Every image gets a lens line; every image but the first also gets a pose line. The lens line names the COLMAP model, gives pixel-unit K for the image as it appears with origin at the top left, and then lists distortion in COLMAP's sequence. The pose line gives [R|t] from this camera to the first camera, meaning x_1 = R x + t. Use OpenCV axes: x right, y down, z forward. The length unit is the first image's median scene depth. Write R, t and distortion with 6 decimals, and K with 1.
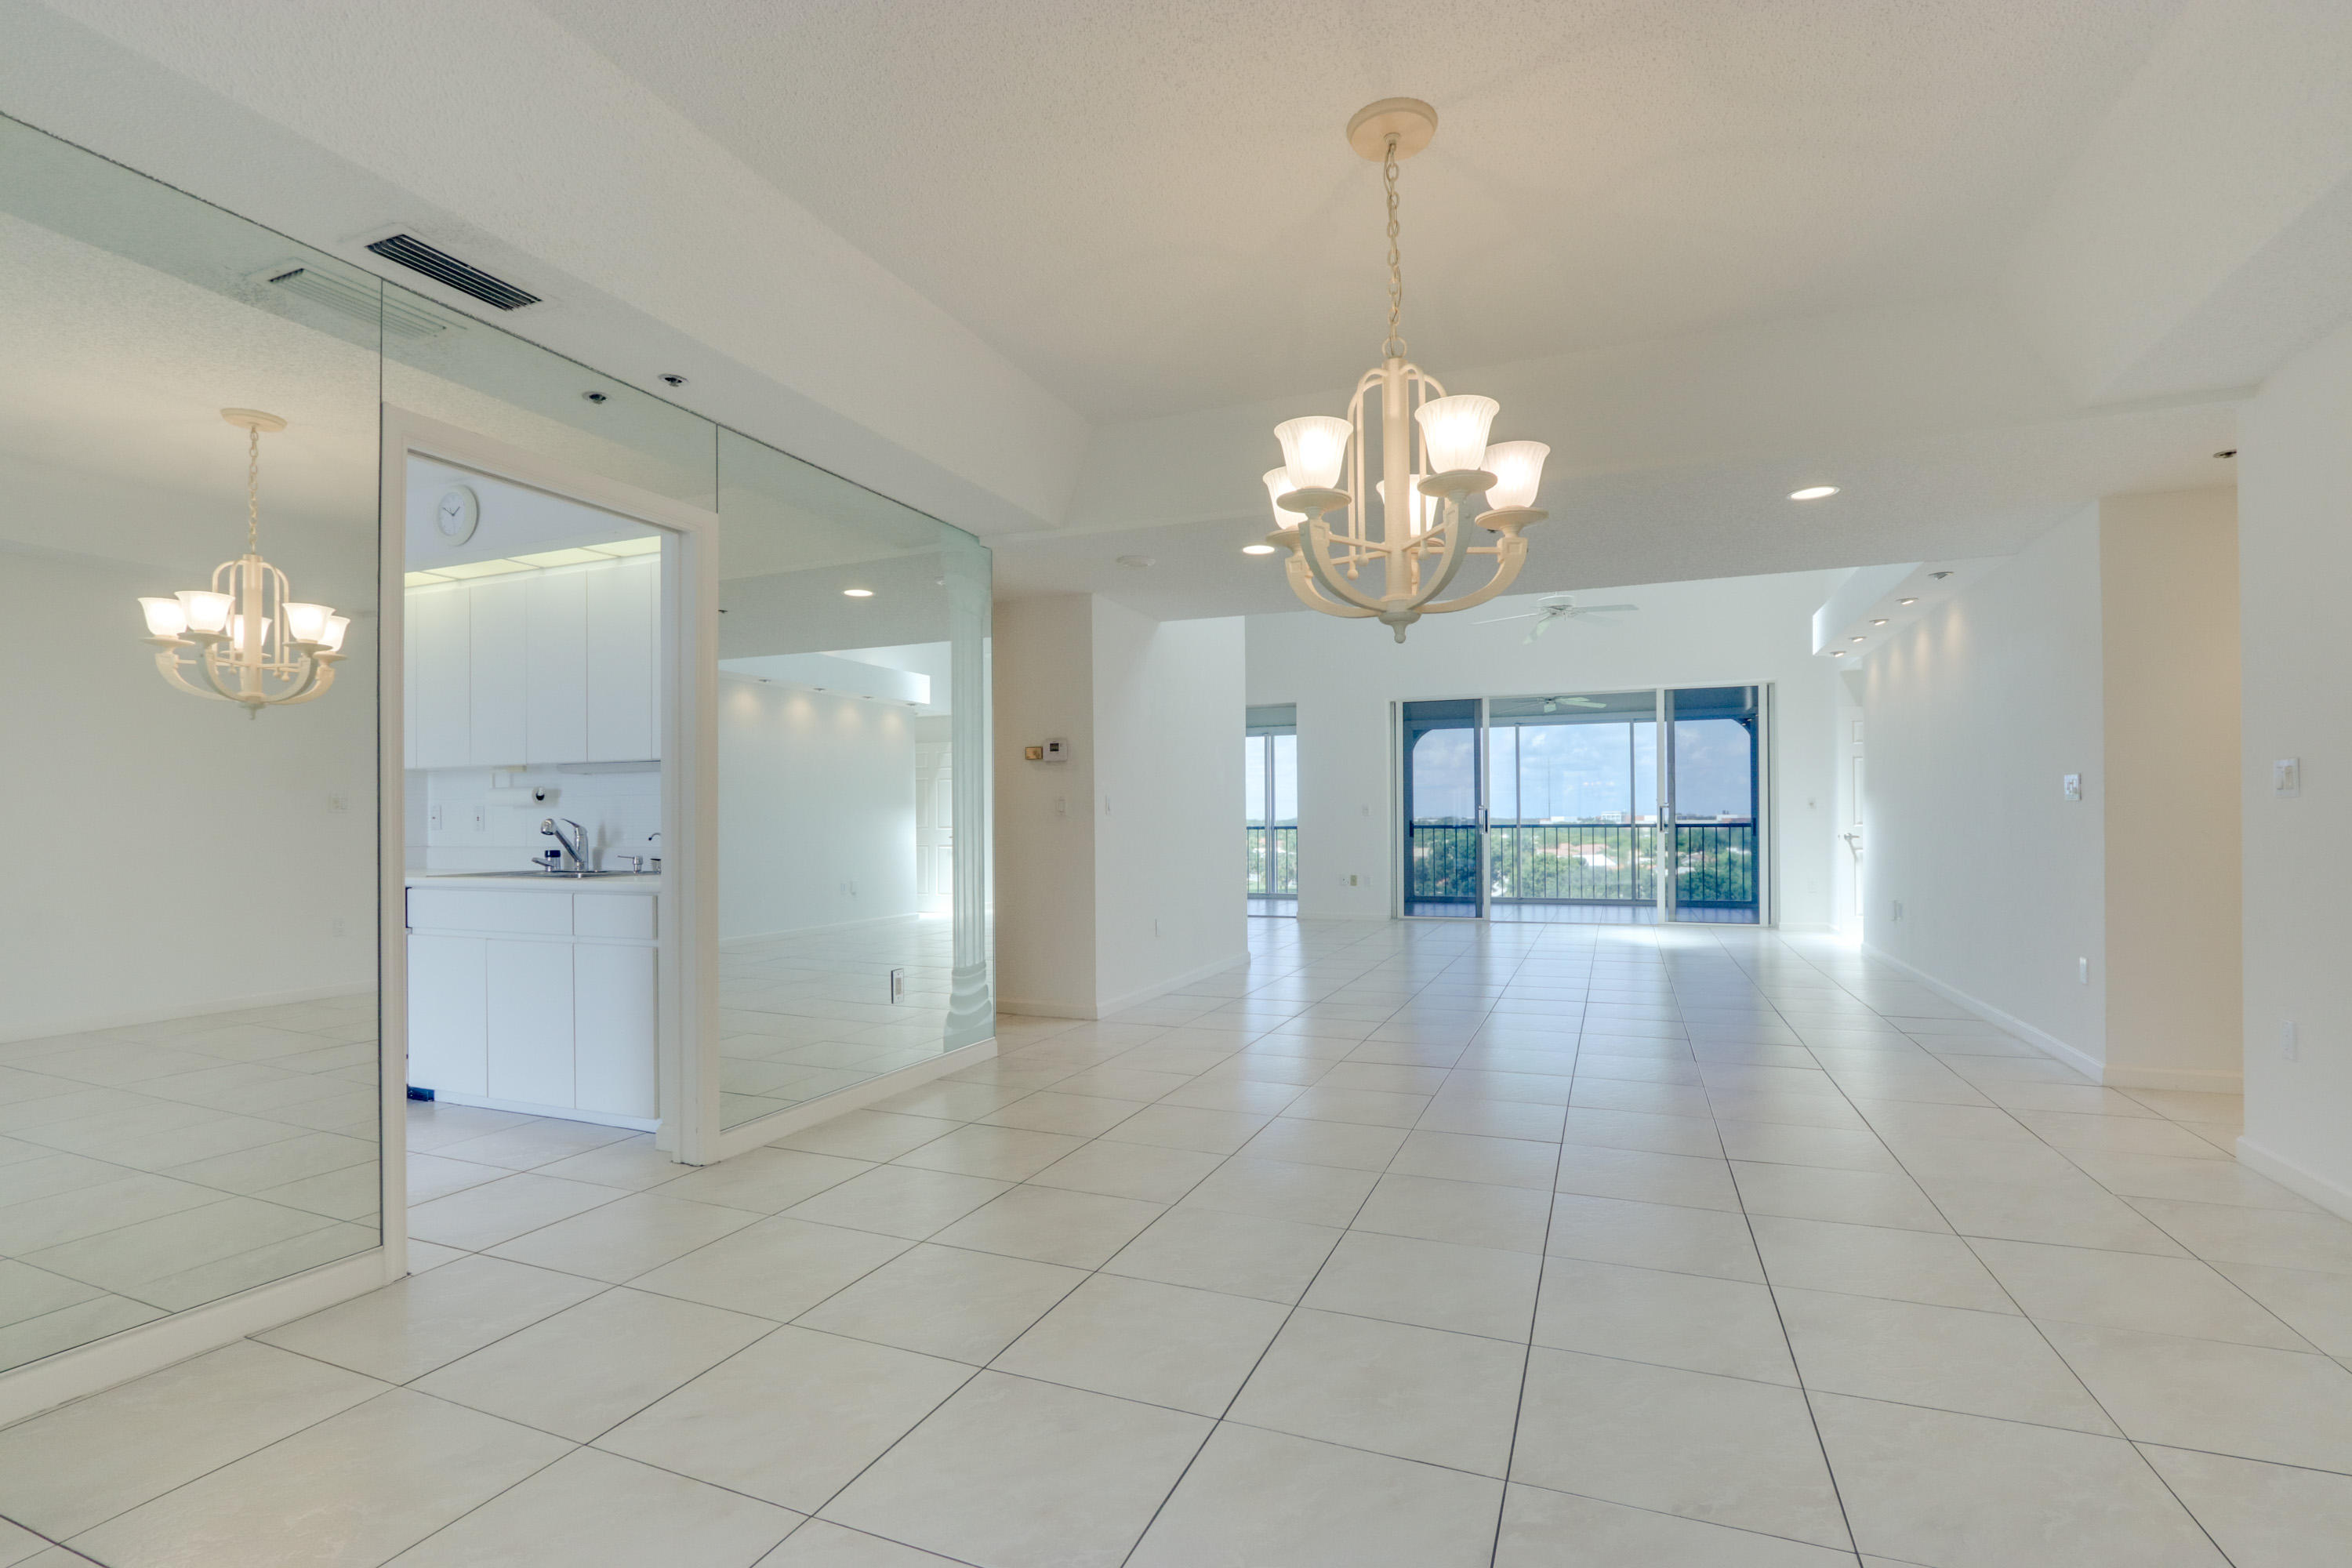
lens RADIAL K [[1074.6, 0, 1171.0], [0, 1074.6, 778.3], [0, 0, 1]] dist [-0.021818, 0.001586]
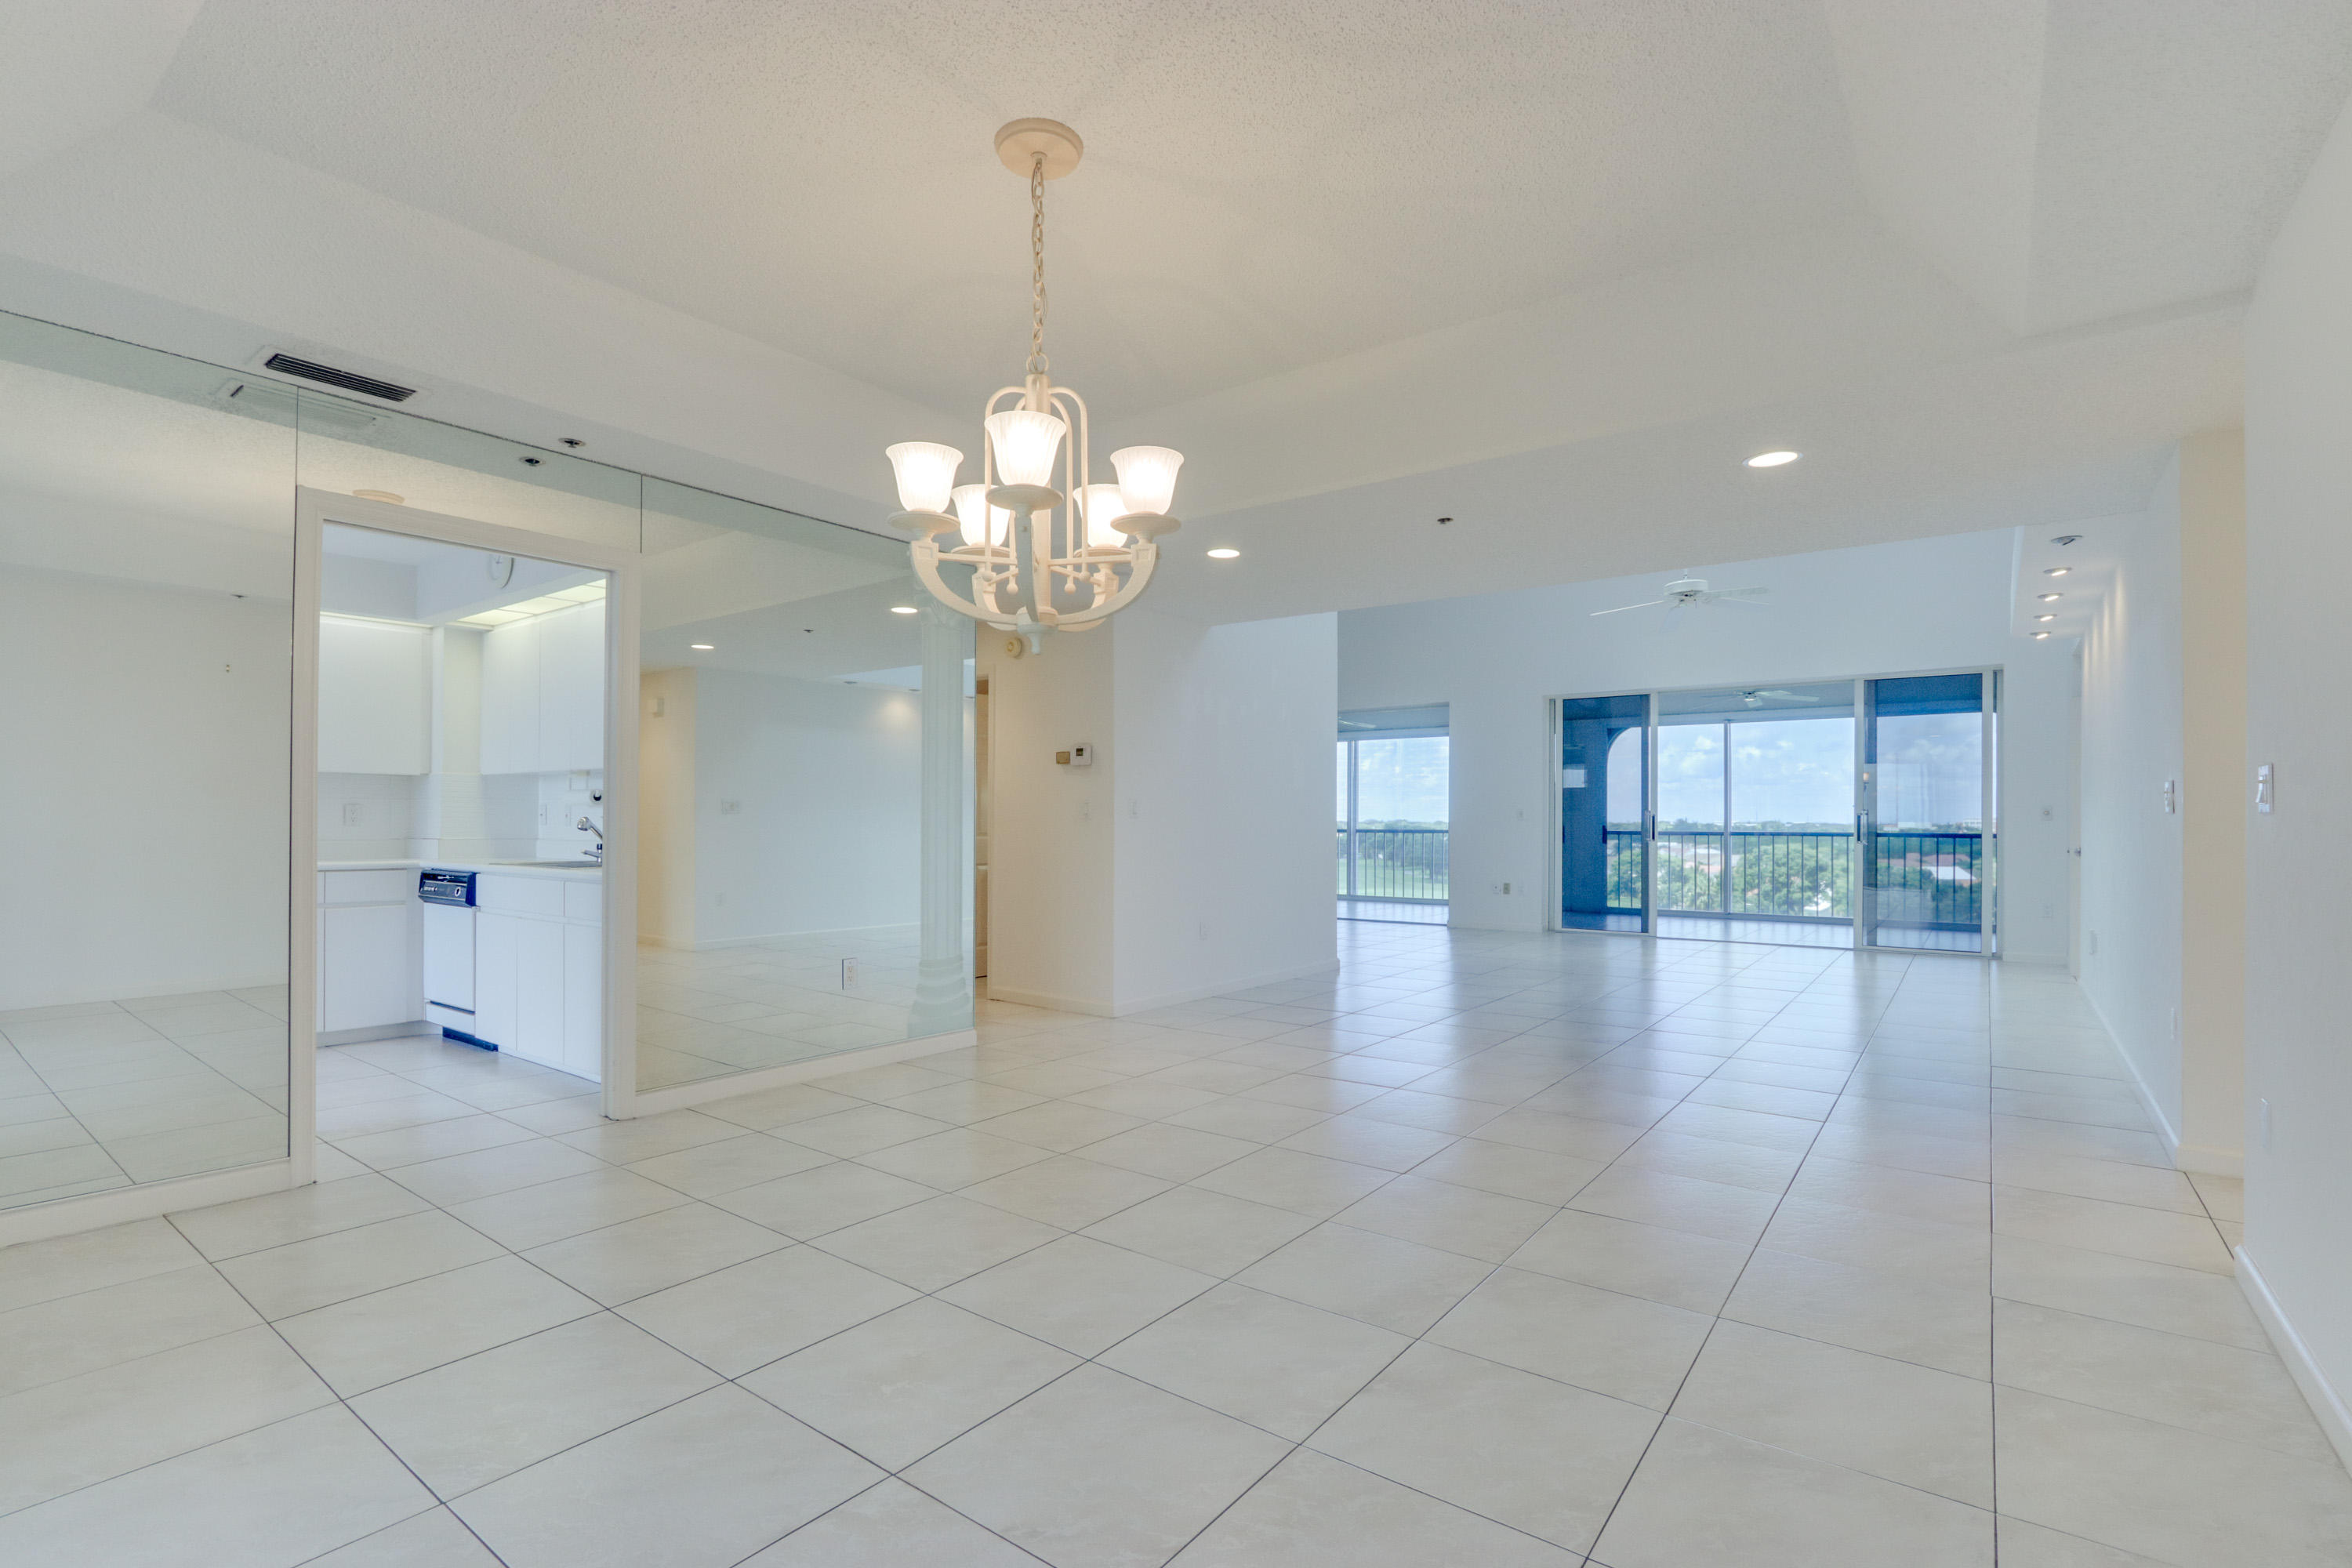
lens RADIAL K [[1074.6, 0, 1159.3], [0, 1074.6, 777.8], [0, 0, 1]] dist [-0.021818, 0.001586]
pose [[0.967499, 0.001280, -0.252873, 0.297407], [-0.001360, 0.999999, -0.000145, -0.005240], [0.252873, 0.000484, 0.967499, 0.024051]]
